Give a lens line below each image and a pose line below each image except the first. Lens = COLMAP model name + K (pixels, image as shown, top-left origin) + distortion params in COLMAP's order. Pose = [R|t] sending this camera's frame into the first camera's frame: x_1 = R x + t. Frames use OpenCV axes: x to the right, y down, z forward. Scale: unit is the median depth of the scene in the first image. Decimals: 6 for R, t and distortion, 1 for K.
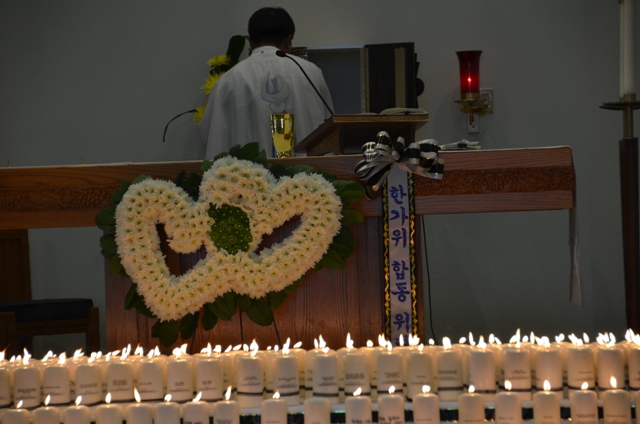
lens RADIAL K [[2990.9, 0, 320.0], [0, 2990.9, 212.0], [0, 0, 1]] dist [1.358532, 5.348054]
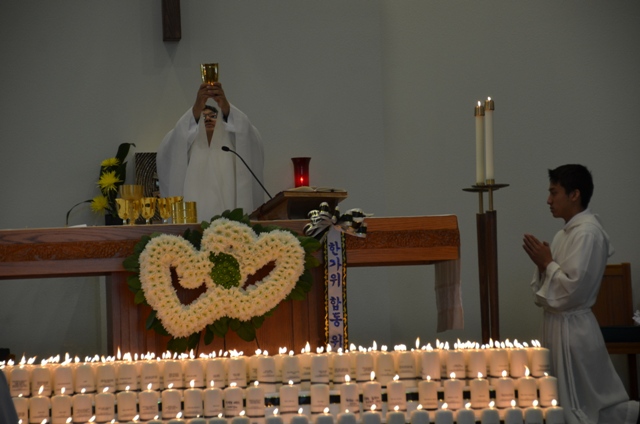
lens RADIAL K [[2666.0, 0, 320.0], [0, 2666.0, 212.0], [0, 0, 1]] dist [1.247212, -1.054792]
pose [[0.986985, 0.007610, 0.160634, -0.183752], [0.000214, 0.998817, -0.048634, 0.038401], [-0.160814, 0.048035, 0.985815, -0.215339]]
